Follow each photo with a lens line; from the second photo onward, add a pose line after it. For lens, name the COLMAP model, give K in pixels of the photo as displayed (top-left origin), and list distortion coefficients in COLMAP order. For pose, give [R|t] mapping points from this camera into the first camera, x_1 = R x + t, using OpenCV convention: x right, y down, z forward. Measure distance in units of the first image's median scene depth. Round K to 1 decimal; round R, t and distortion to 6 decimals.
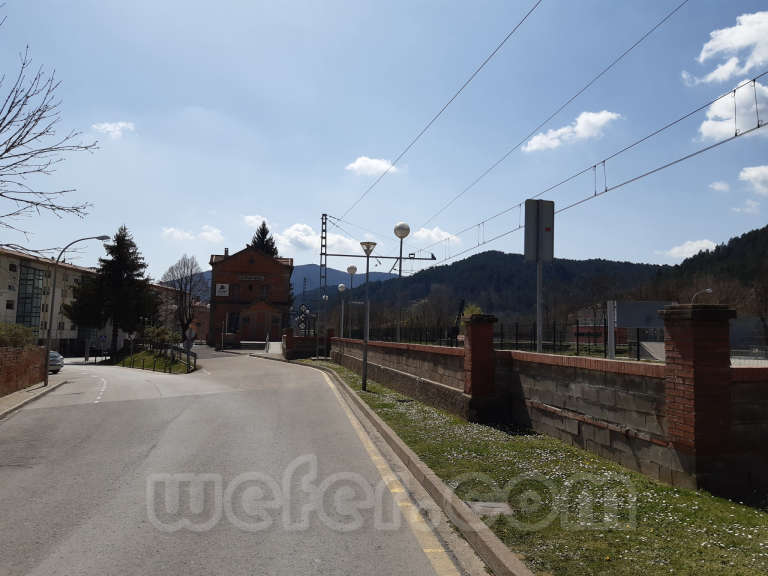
lens RADIAL K [[593.7, 0, 384.1], [0, 593.7, 282.0], [0, 0, 1]] dist [0.091008, -0.171645]
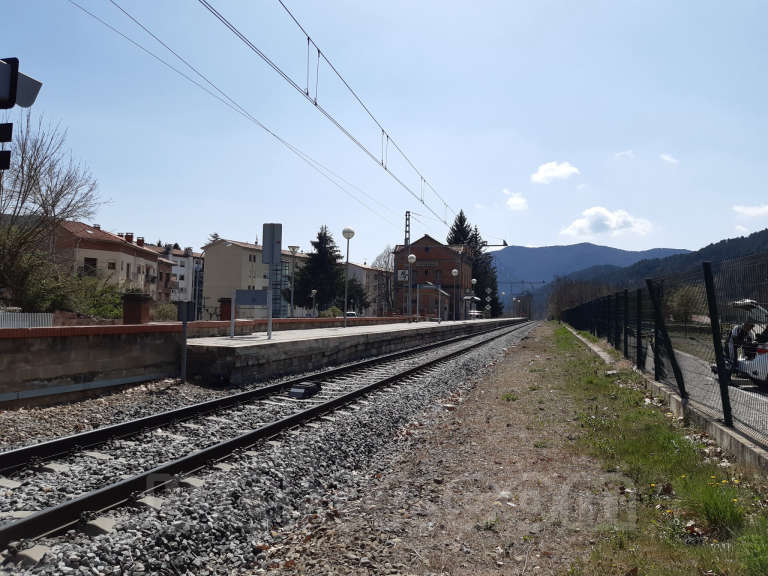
lens RADIAL K [[593.7, 0, 384.1], [0, 593.7, 282.0], [0, 0, 1]] dist [0.091008, -0.171645]
pose [[0.899617, -0.017810, -0.436315, 0.142718], [0.031128, 0.999242, 0.023391, -0.001287], [0.435568, -0.034625, 0.899490, -0.033952]]
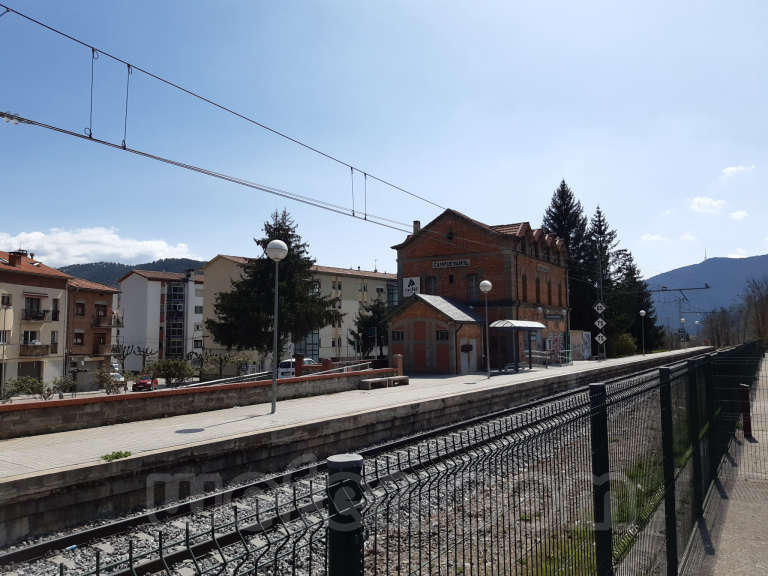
lens RADIAL K [[598.4, 0, 375.2], [0, 598.4, 283.4], [0, 0, 1]] dist [0.074936, -0.160194]
pose [[0.724464, -0.085228, -0.684023, 0.098385], [0.080960, 0.995979, -0.038350, 0.022259], [0.684542, -0.027596, 0.728451, 0.372643]]
